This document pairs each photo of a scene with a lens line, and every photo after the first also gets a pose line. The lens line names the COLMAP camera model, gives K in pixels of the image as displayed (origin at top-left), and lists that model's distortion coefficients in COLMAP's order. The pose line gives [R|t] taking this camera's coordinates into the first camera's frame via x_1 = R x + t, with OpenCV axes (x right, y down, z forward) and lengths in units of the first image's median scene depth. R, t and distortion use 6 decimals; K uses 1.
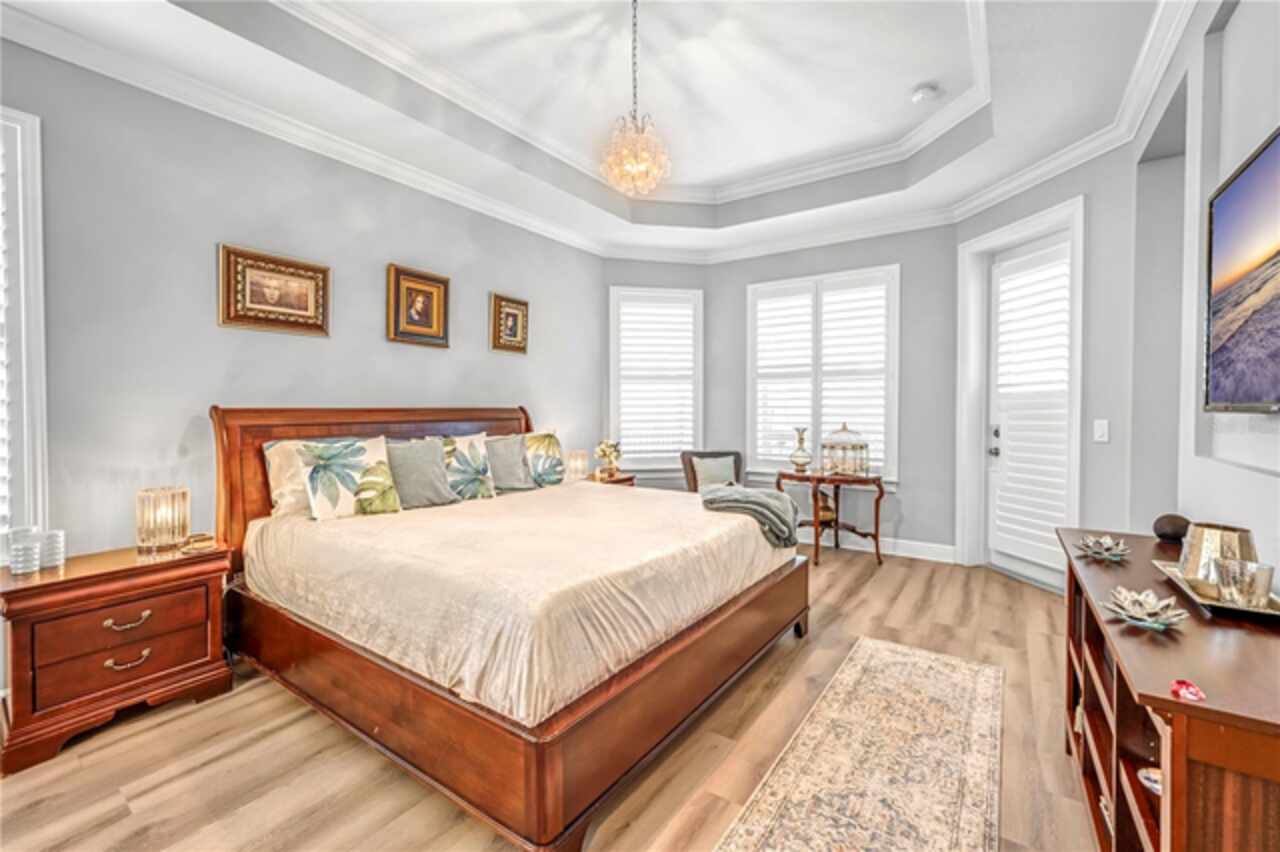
lens RADIAL K [[536.5, 0, 641.7], [0, 536.5, 411.1], [0, 0, 1]] dist [0.000924, 0.054944]
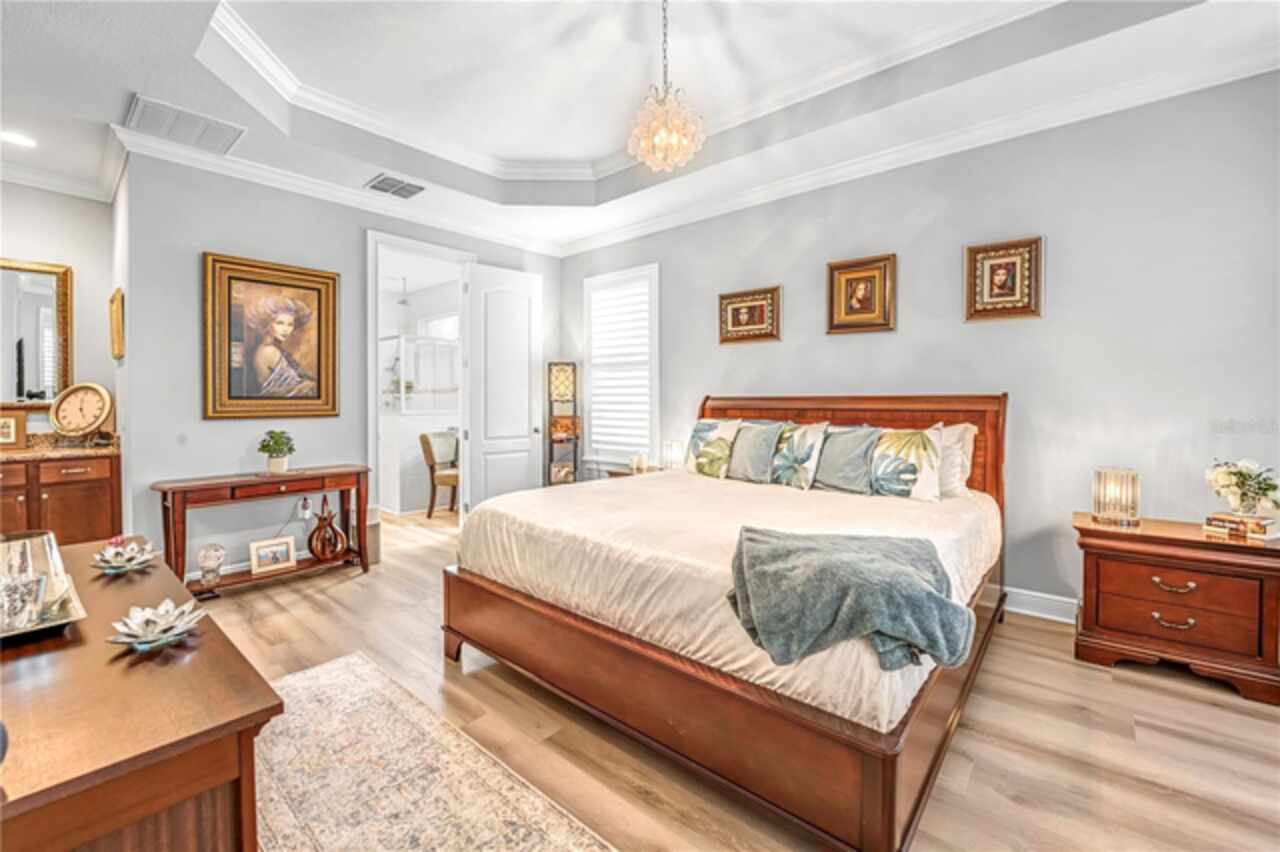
lens RADIAL K [[503.5, 0, 643.7], [0, 503.5, 410.9], [0, 0, 1]] dist [-0.054759, -0.005201]
pose [[-0.087274, 0.030307, -0.995723, 0.558973], [0.006521, 0.999533, 0.029852, -0.007316], [0.996163, -0.003887, -0.087431, 0.691904]]
